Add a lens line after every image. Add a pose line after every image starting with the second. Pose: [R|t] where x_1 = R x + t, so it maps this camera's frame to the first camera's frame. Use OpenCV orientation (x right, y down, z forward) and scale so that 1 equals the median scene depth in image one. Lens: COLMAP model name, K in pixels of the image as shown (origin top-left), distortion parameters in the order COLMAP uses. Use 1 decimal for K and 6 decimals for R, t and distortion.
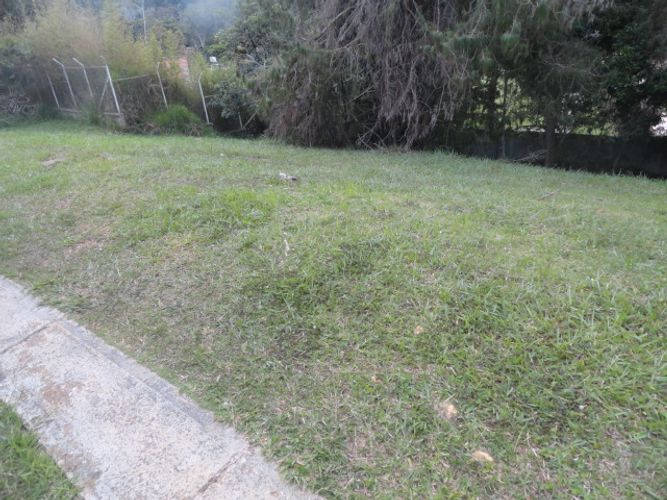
lens RADIAL K [[461.5, 0, 334.9], [0, 461.5, 247.7], [0, 0, 1]] dist [0.007794, -0.001857]
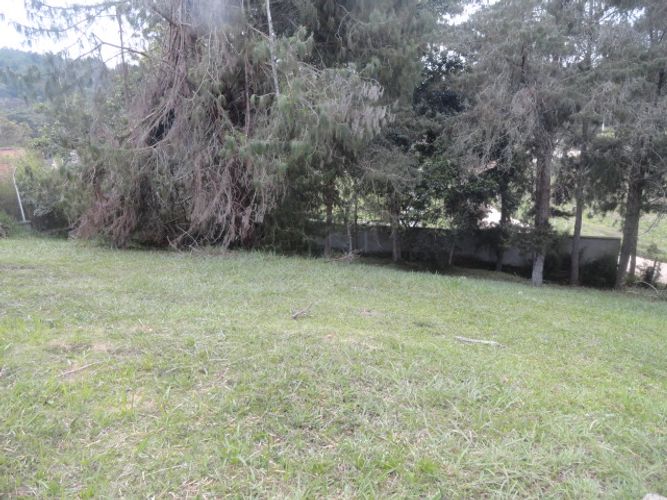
lens RADIAL K [[461.5, 0, 334.0], [0, 461.5, 253.6], [0, 0, 1]] dist [0.007794, -0.001857]
pose [[0.969769, -0.024246, 0.242816, 0.096540], [0.067131, 0.983165, -0.169939, -0.019934], [-0.234608, 0.181102, 0.955071, 0.026067]]
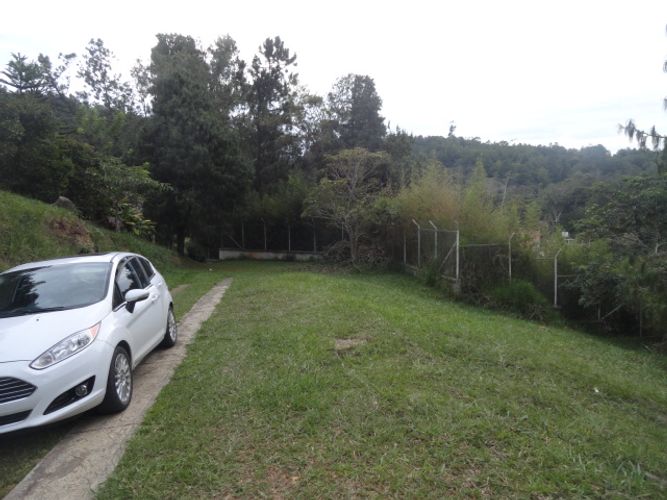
lens RADIAL K [[461.5, 0, 332.9], [0, 461.5, 251.3], [0, 0, 1]] dist [0.007794, -0.001857]
pose [[0.760276, 0.123062, -0.637837, -0.072467], [-0.327913, 0.920314, -0.213297, -0.063284], [0.560761, 0.371320, 0.740046, 0.157335]]
